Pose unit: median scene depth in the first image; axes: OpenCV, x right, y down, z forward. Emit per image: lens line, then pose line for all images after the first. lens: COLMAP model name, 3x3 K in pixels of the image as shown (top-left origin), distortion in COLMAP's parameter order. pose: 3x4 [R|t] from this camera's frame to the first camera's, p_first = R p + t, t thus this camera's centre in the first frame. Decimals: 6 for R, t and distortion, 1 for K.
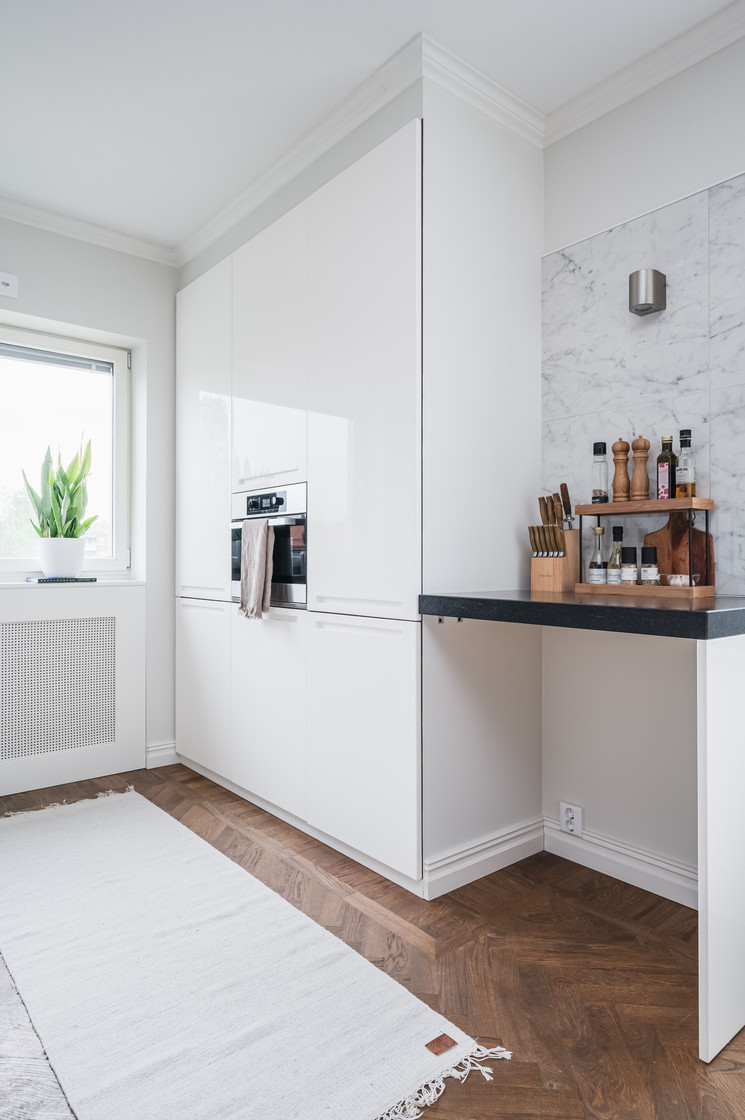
lens RADIAL K [[675.6, 0, 376.7], [0, 675.6, 552.8], [0, 0, 1]] dist [-0.002699, 0.001562]
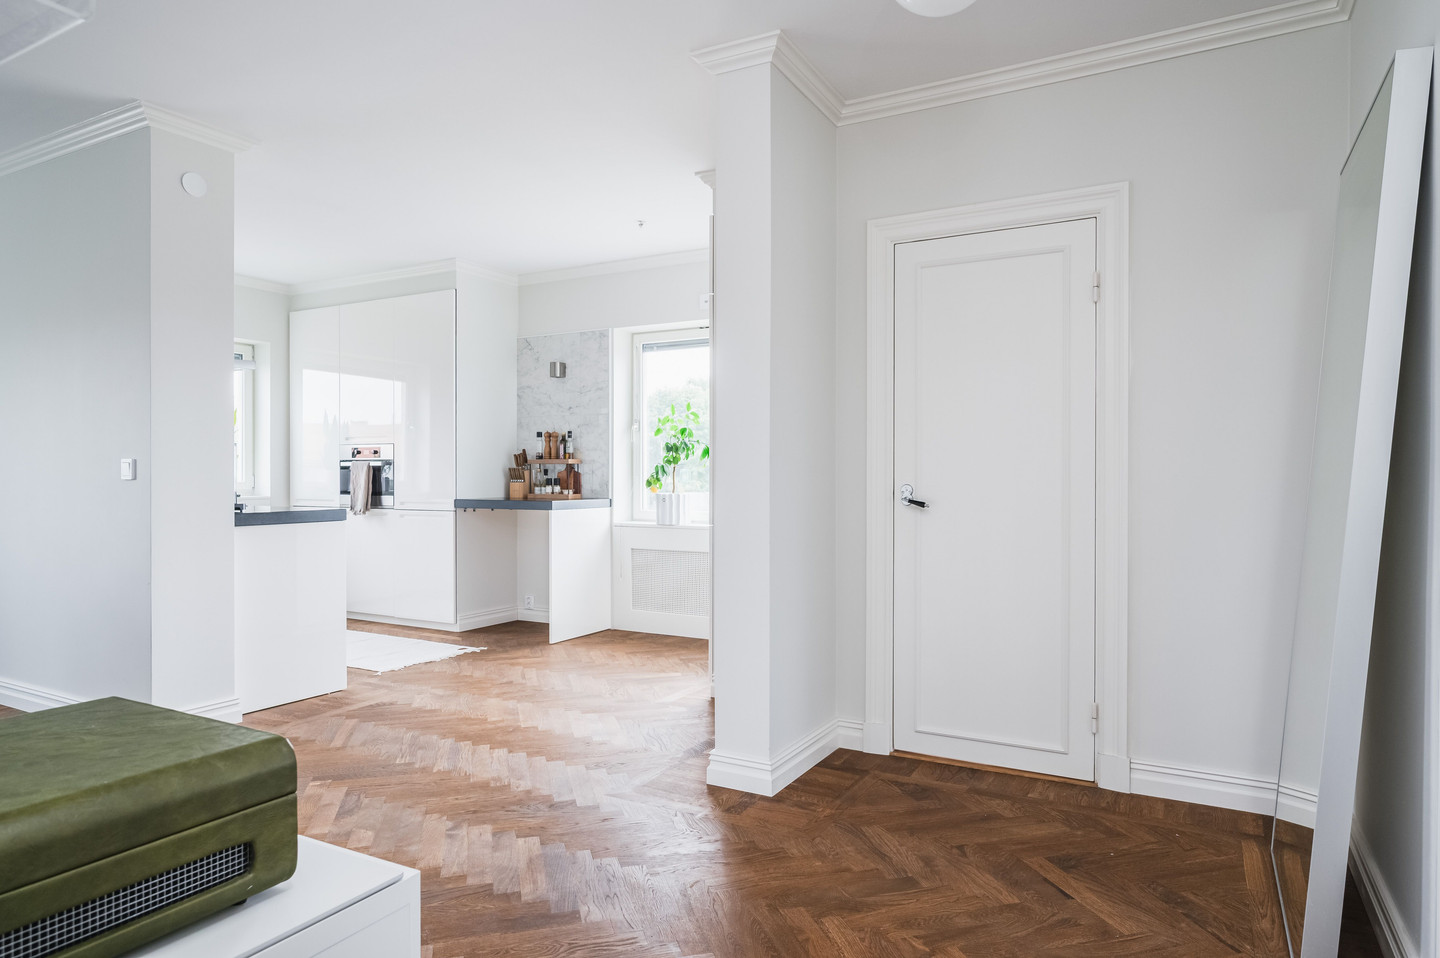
lens RADIAL K [[845.9, 0, 751.6], [0, 845.9, 475.8], [0, 0, 1]] dist [0.029913, 0.000144]
pose [[0.923789, -0.000699, 0.382901, -0.103707], [-0.003917, 0.999929, 0.011275, -0.050644], [-0.382882, -0.011916, 0.923720, -1.936210]]
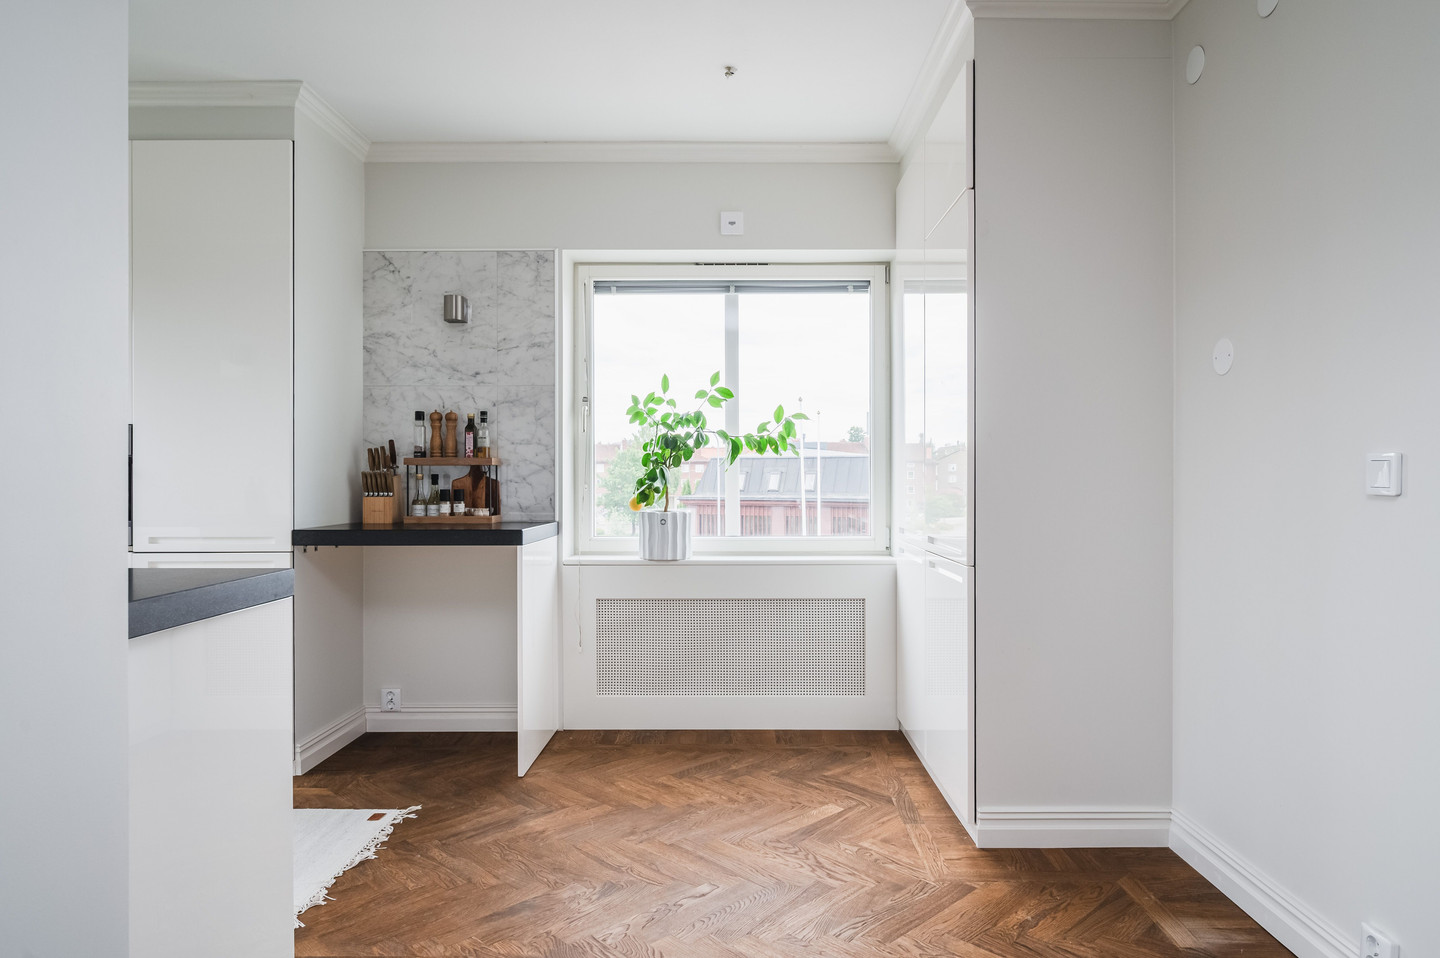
lens RADIAL K [[868.6, 0, 743.8], [0, 868.6, 482.9], [0, 0, 1]] dist [-0.002699, 0.001562]
pose [[0.634938, -0.005571, 0.772543, -0.605849], [-0.006561, 0.999899, 0.012603, -0.047045], [-0.772535, -0.013071, 0.634837, -0.608165]]
